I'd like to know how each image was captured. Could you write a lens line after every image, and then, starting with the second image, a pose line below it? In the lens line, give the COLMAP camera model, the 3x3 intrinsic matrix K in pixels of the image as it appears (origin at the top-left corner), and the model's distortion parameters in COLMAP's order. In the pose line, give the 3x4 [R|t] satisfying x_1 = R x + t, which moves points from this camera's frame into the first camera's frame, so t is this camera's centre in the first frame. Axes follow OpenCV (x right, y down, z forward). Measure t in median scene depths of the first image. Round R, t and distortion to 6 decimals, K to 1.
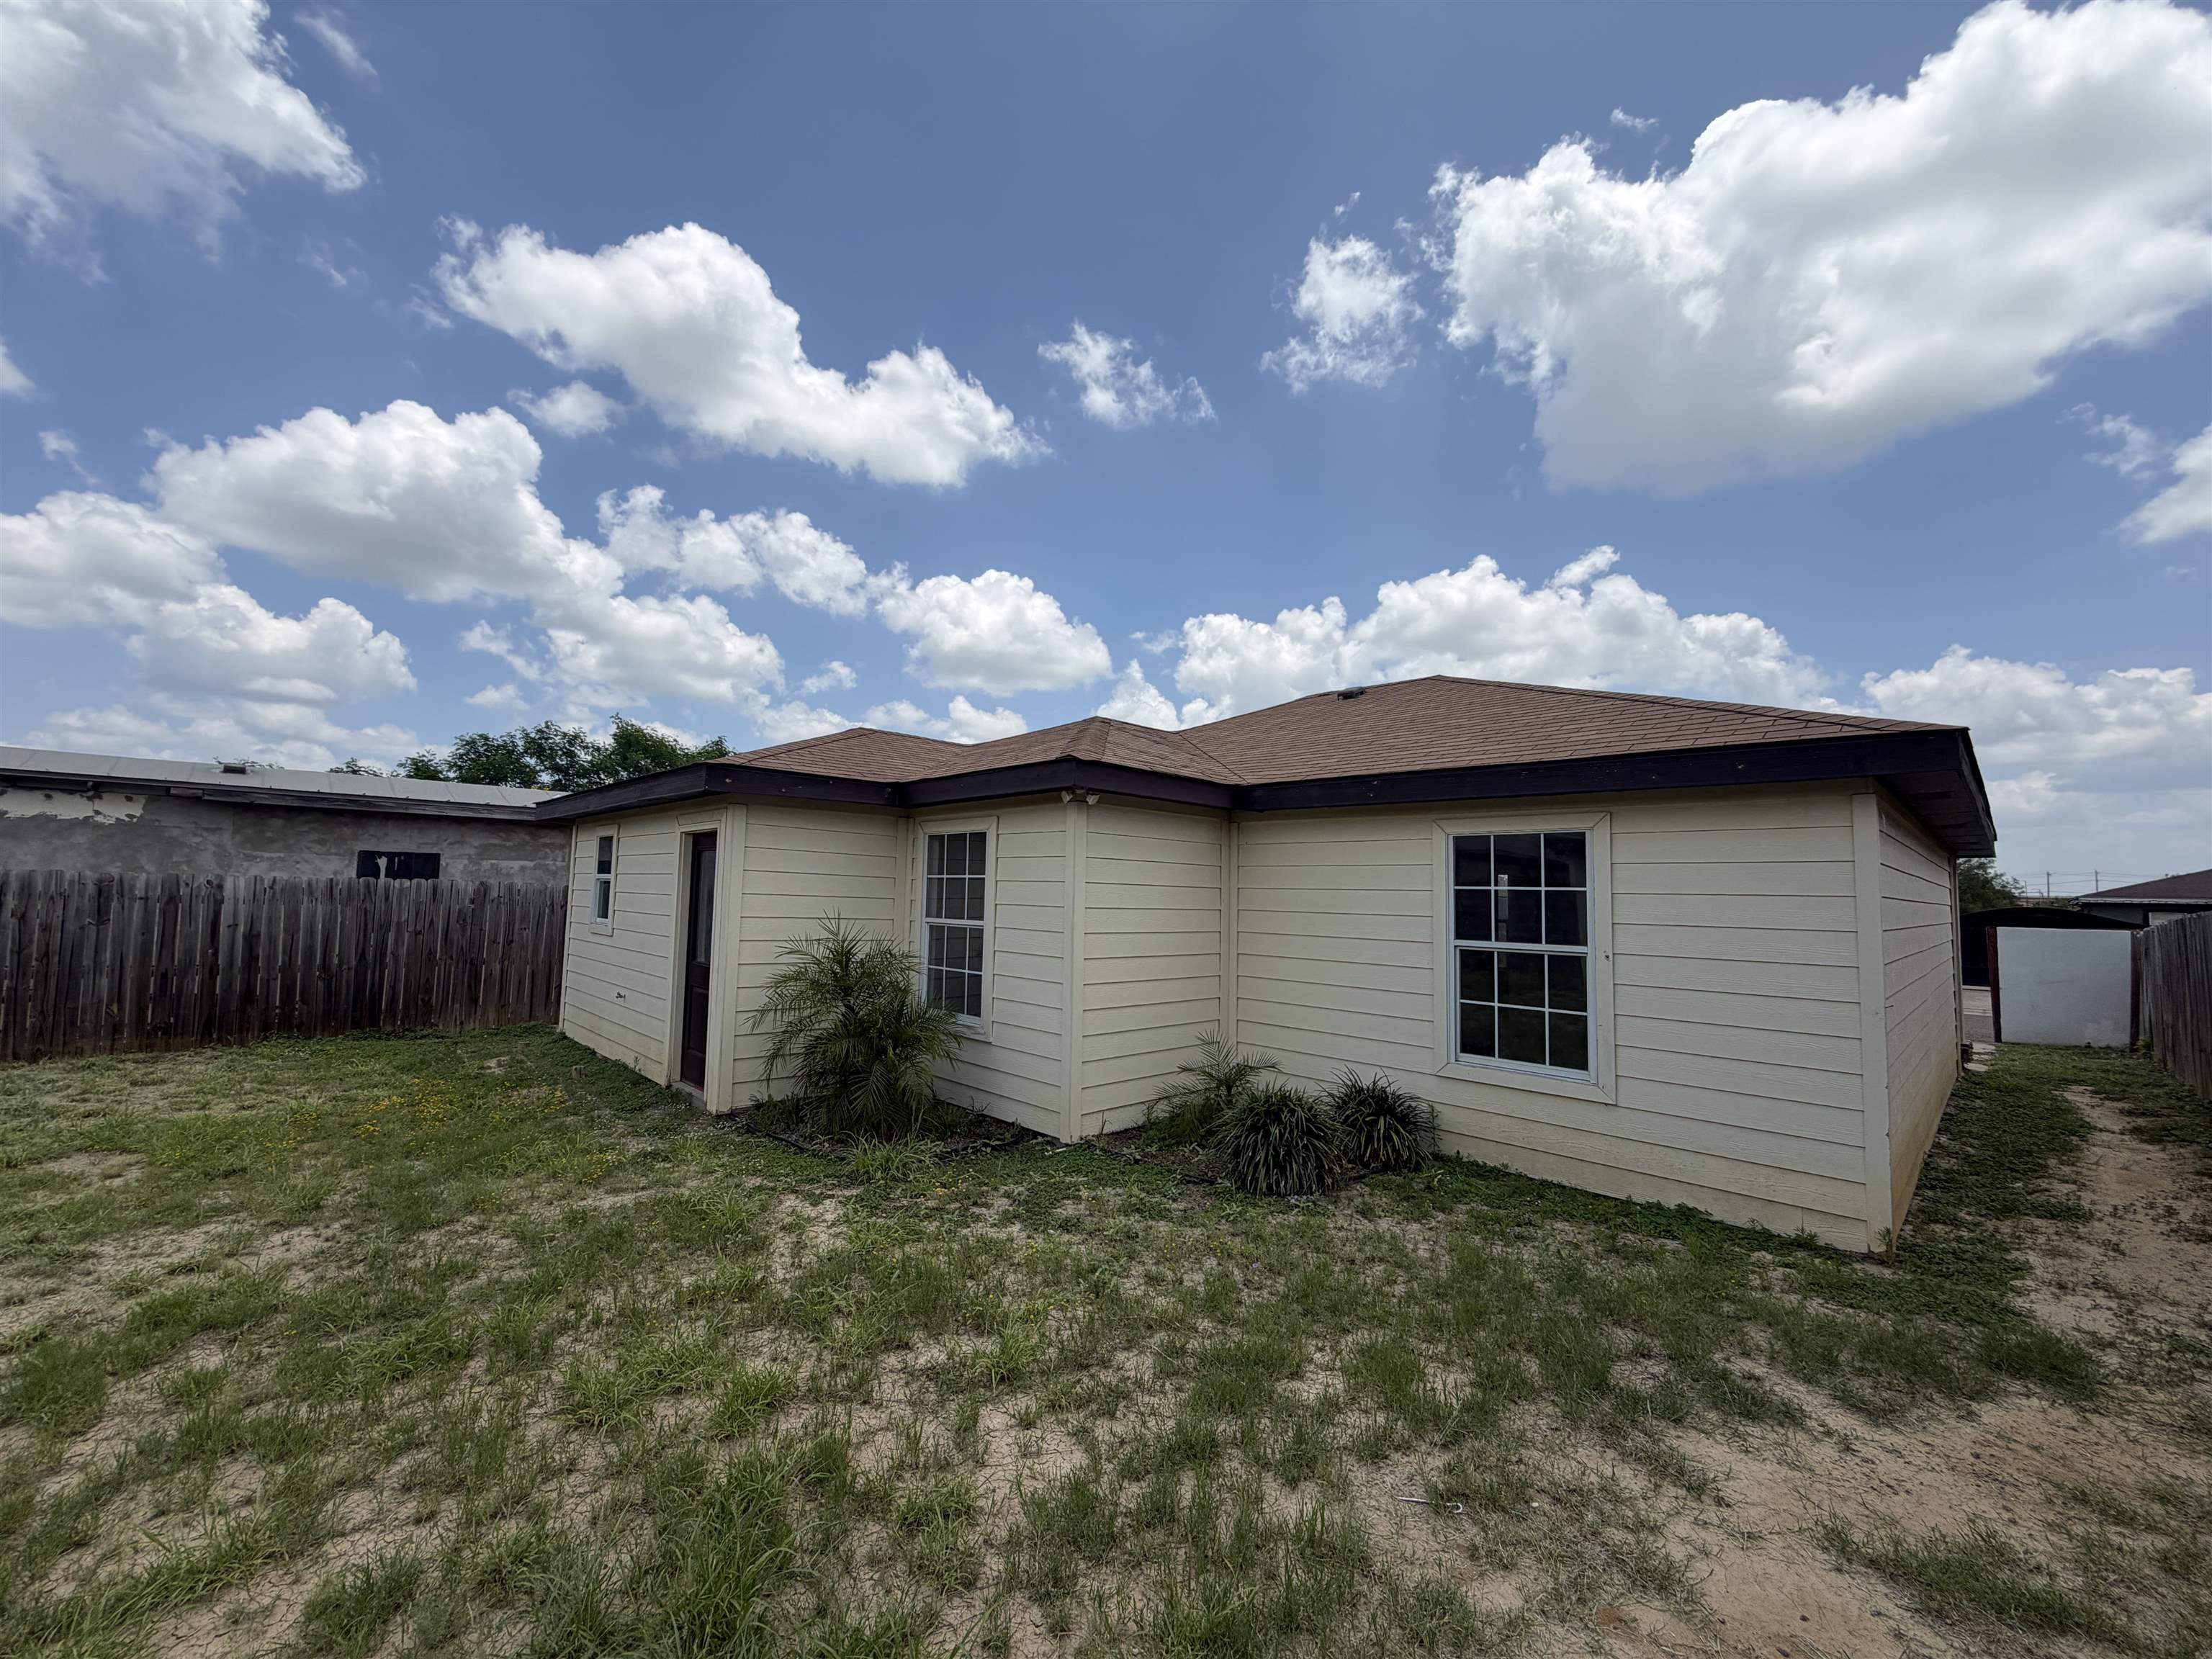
lens RADIAL K [[908.3, 0, 1112.8], [0, 908.3, 838.3], [0, 0, 1]] dist [0.026241, -0.000088]
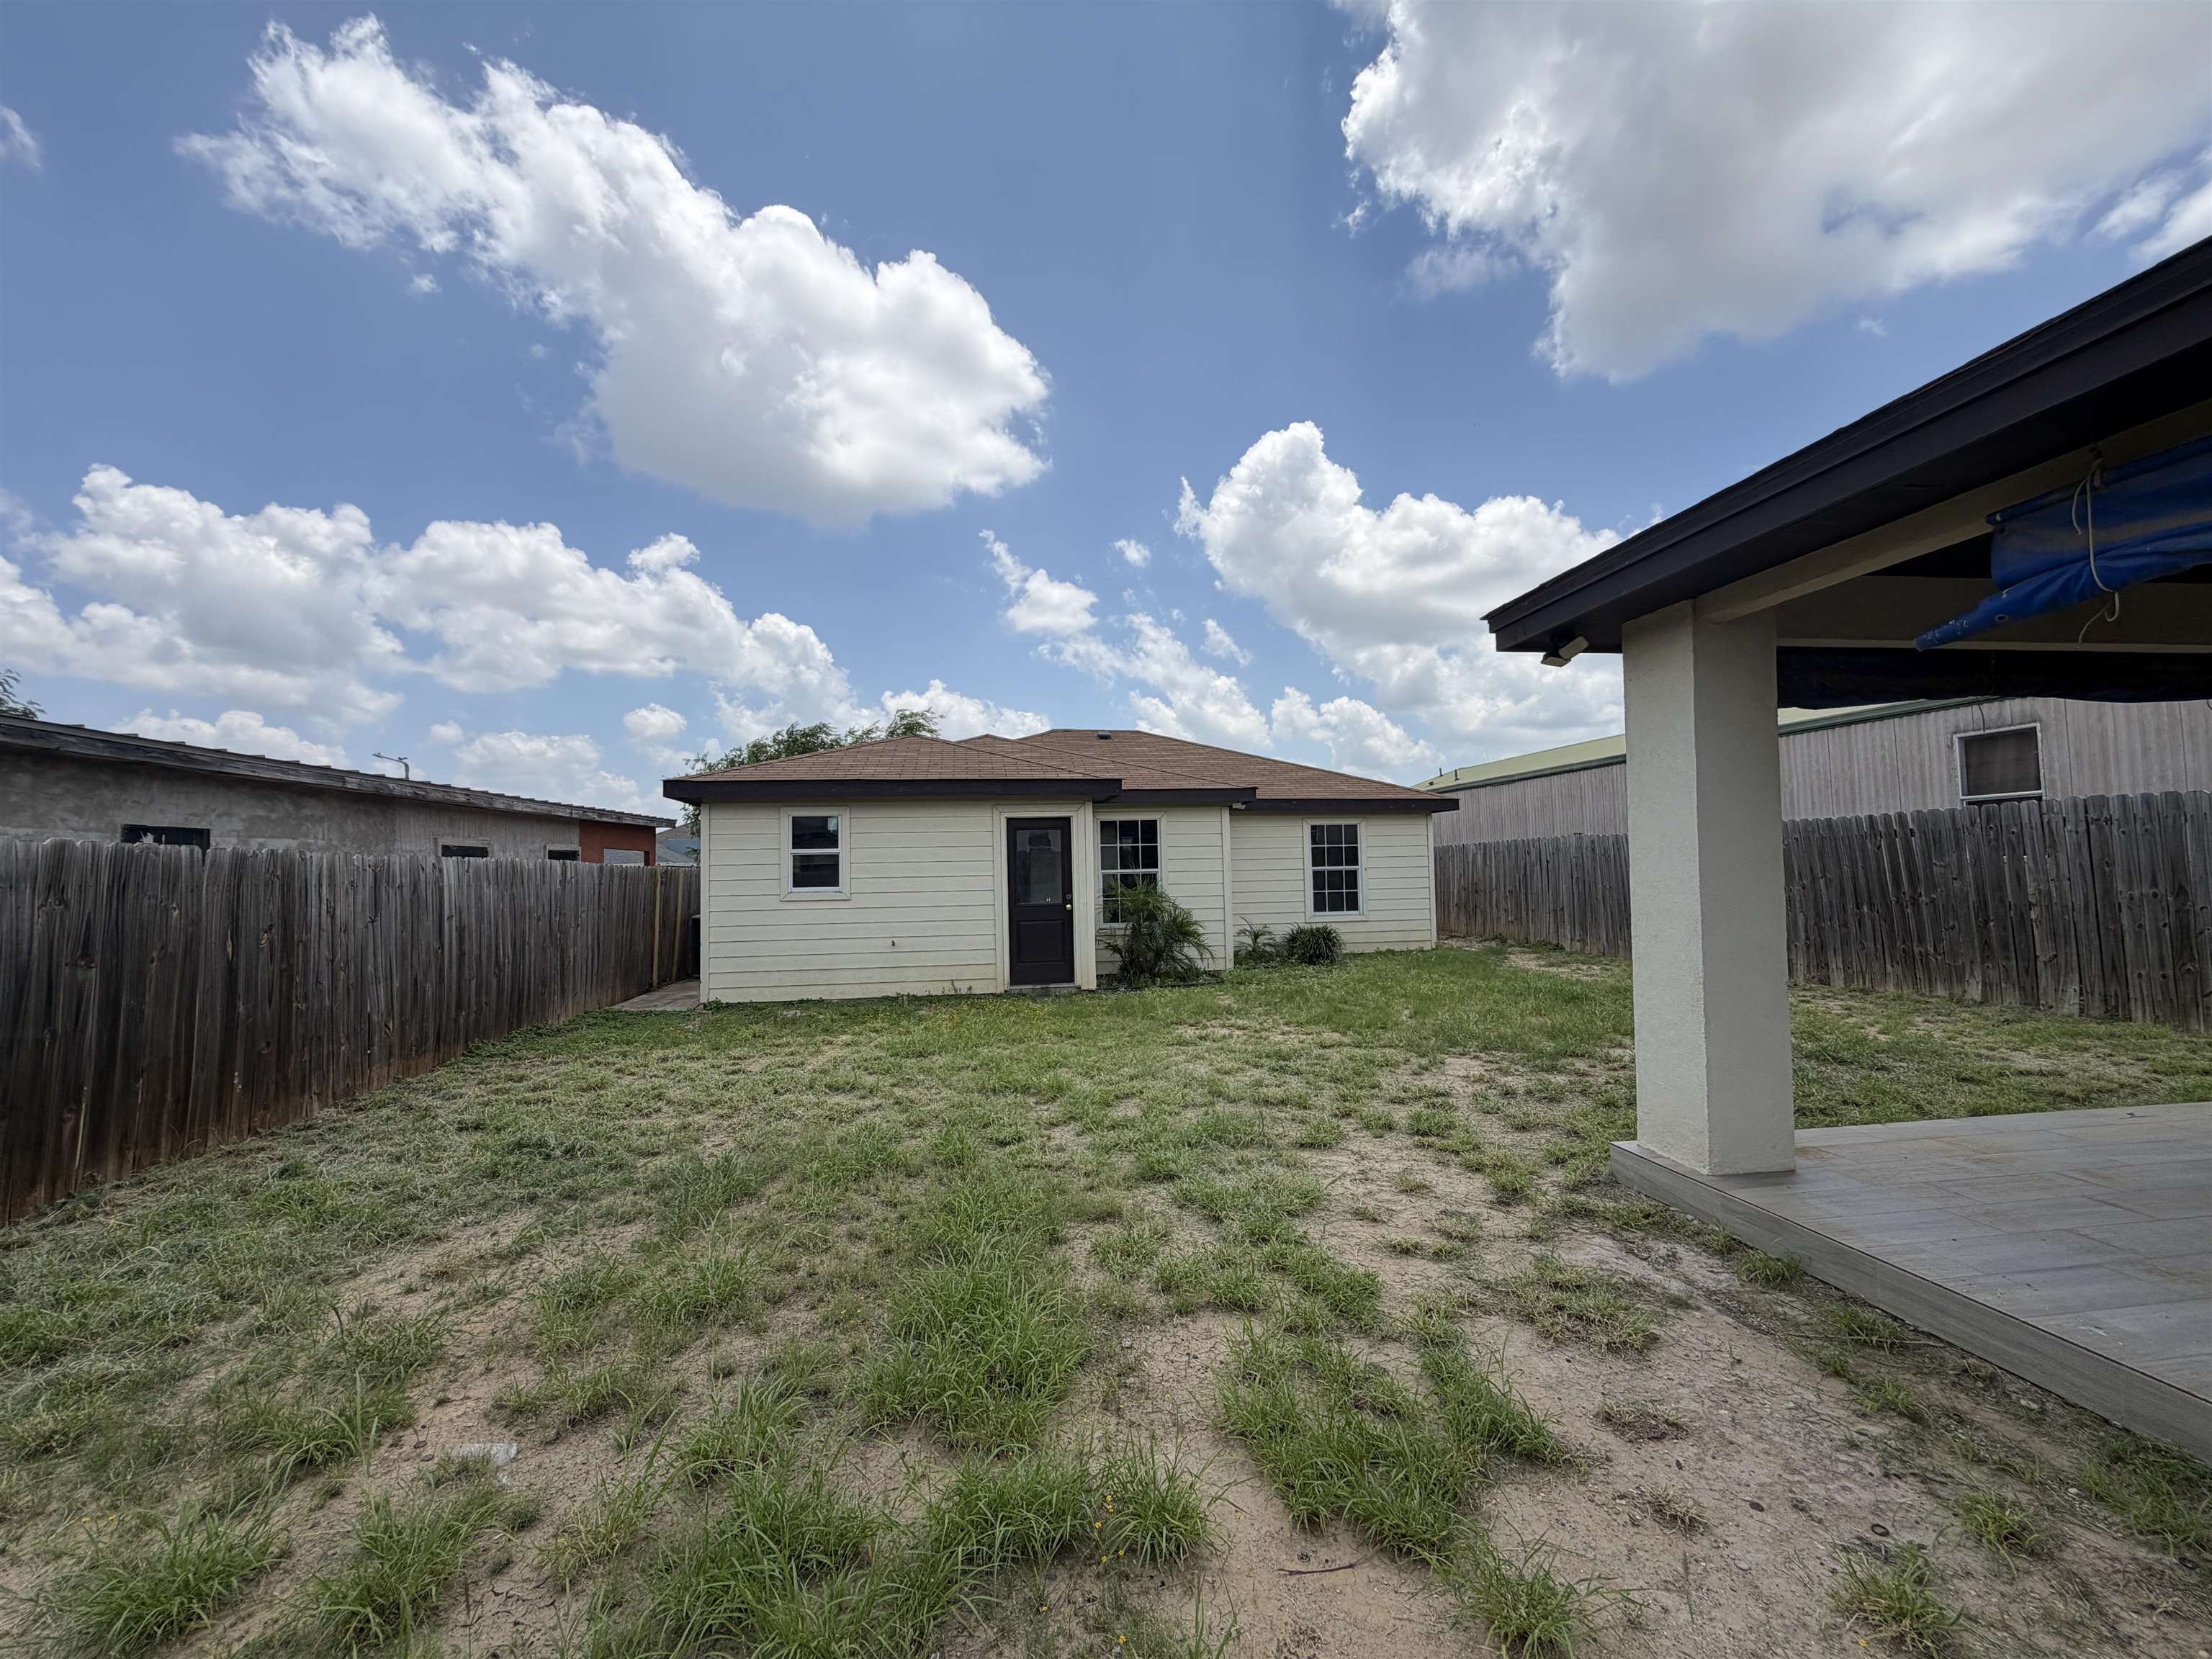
lens RADIAL K [[889.6, 0, 1106.0], [0, 889.6, 829.5], [0, 0, 1]] dist [0.000843, 0.000385]
pose [[0.574458, 0.001379, 0.818533, -1.689638], [-0.018385, 0.999768, 0.011219, -0.006524], [-0.818328, -0.021493, 0.574350, 0.065009]]
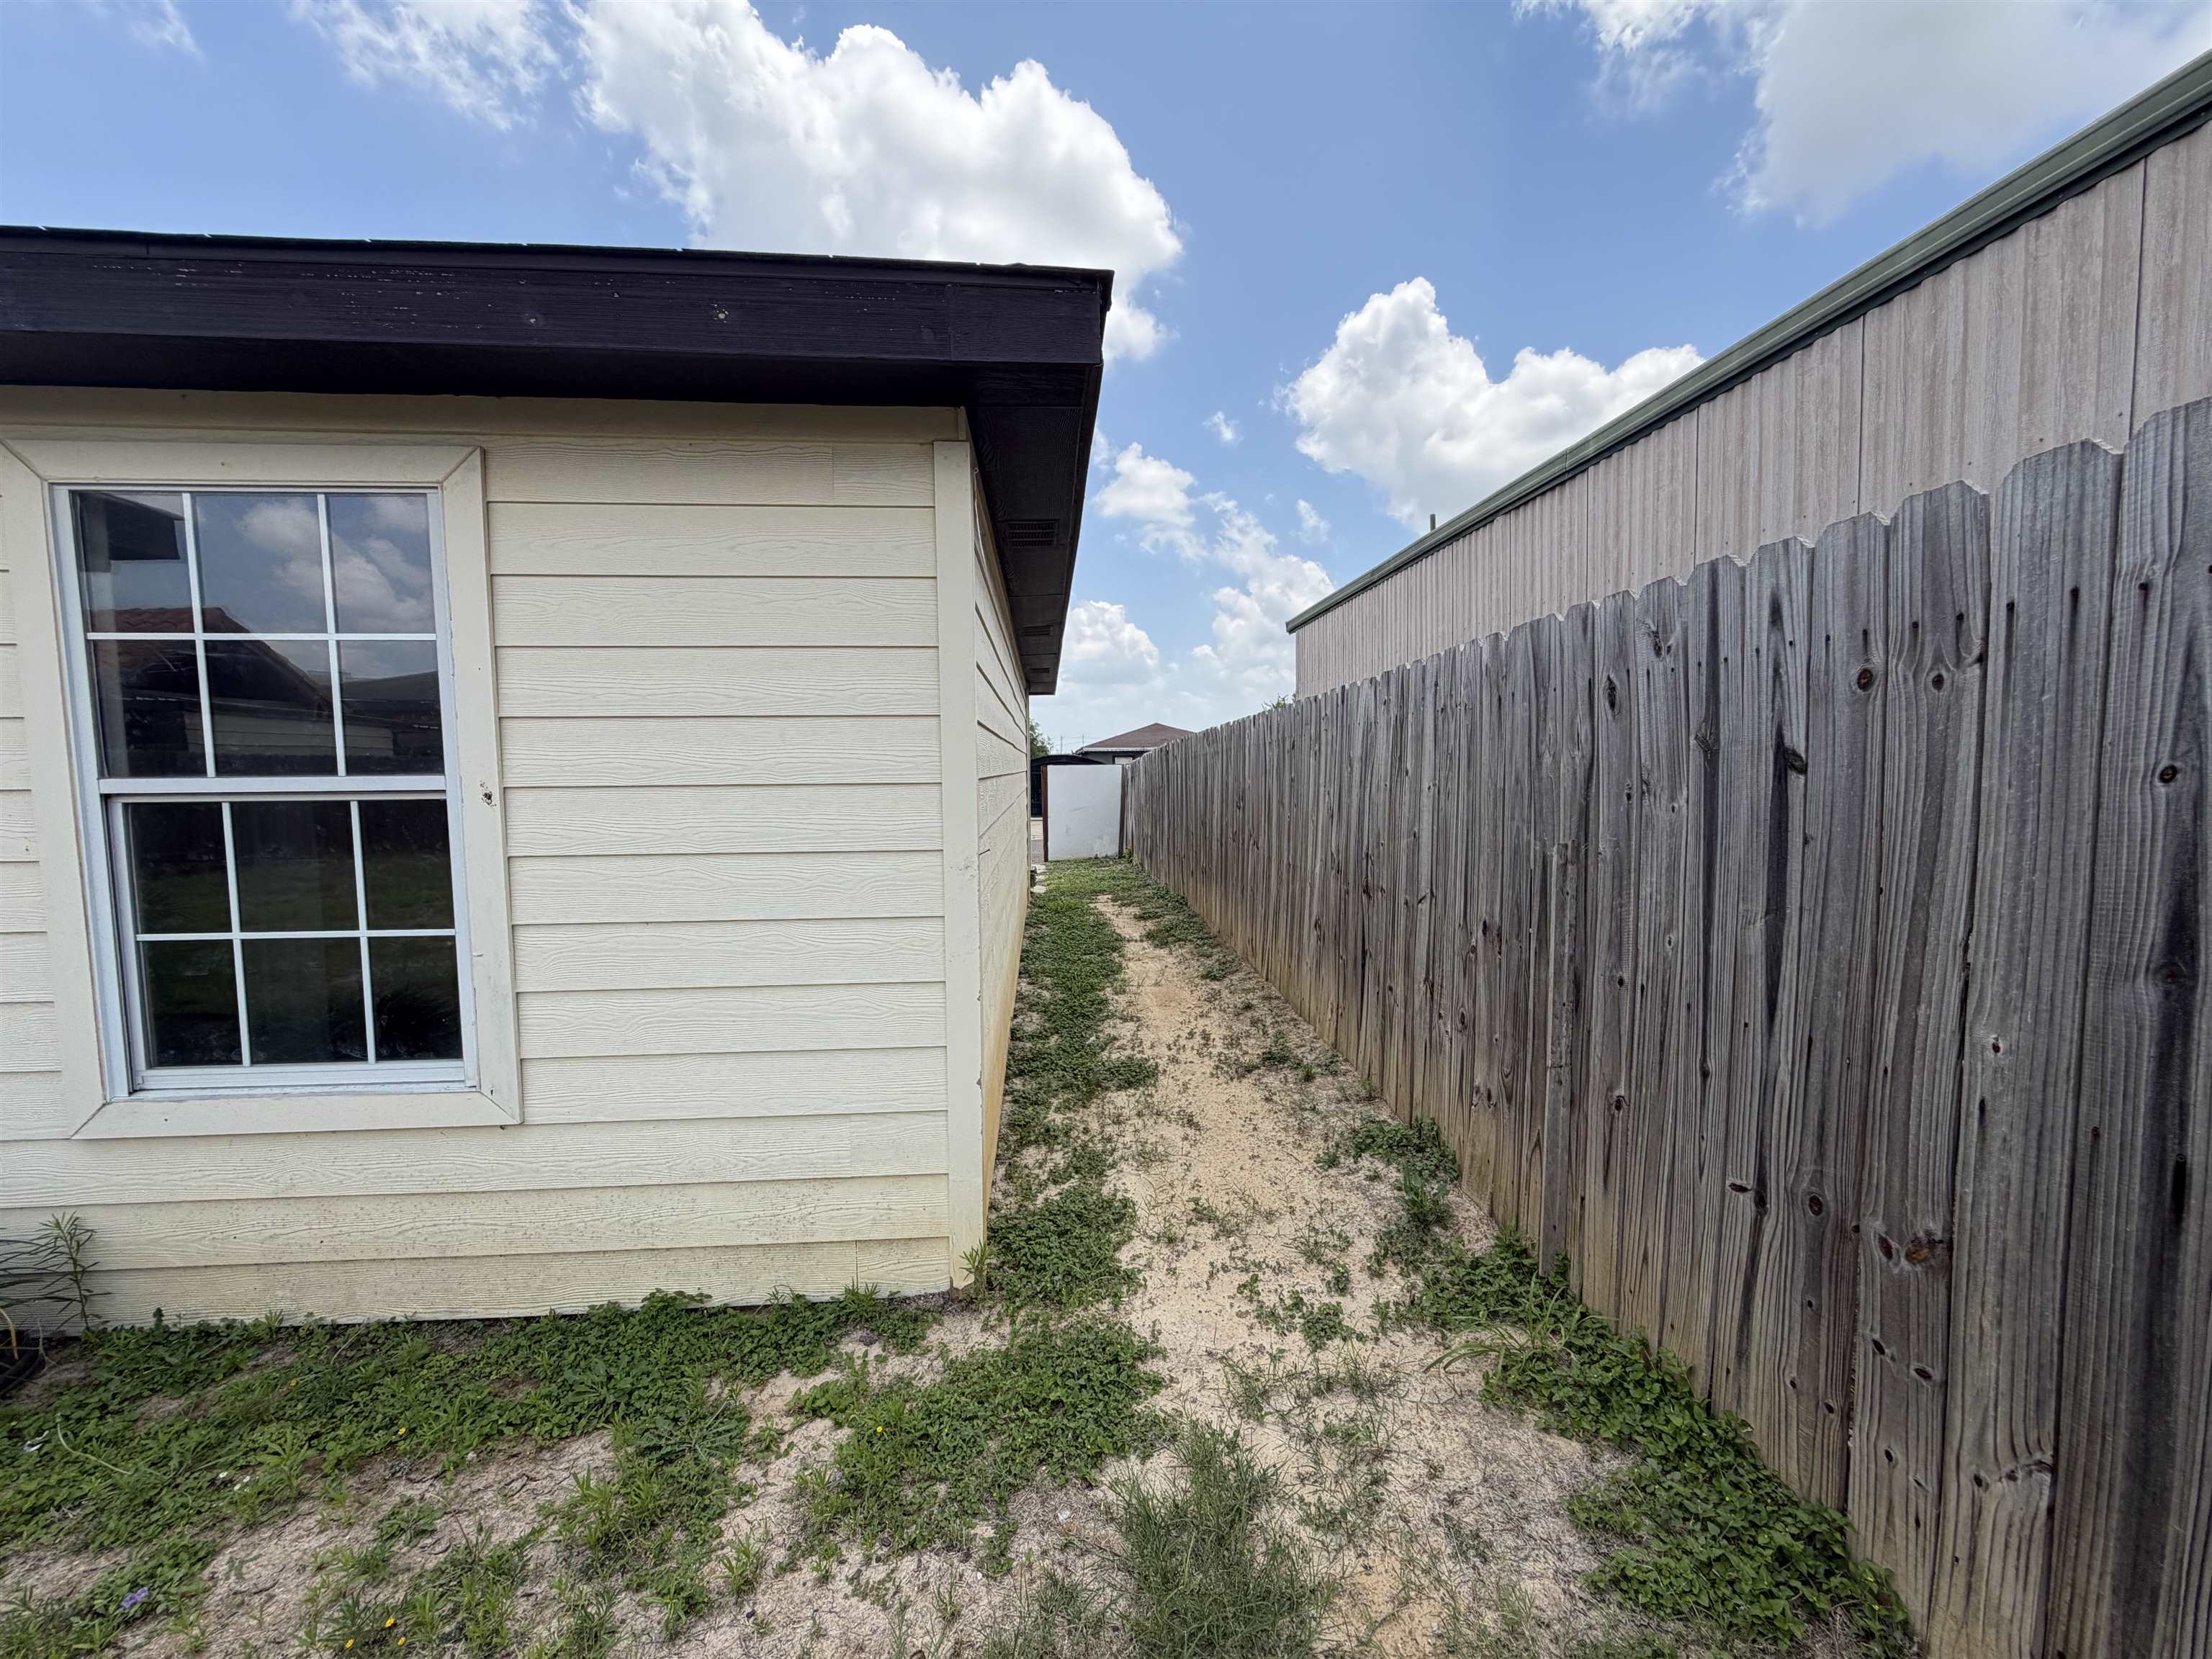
lens RADIAL K [[864.6, 0, 1106.0], [0, 864.6, 829.5], [0, 0, 1]] dist [0.001058, 0.000172]
pose [[0.664518, -0.079539, 0.743027, 0.337312], [-0.021094, 0.991926, 0.125048, 0.069332], [-0.746975, -0.098770, 0.657475, 0.406117]]
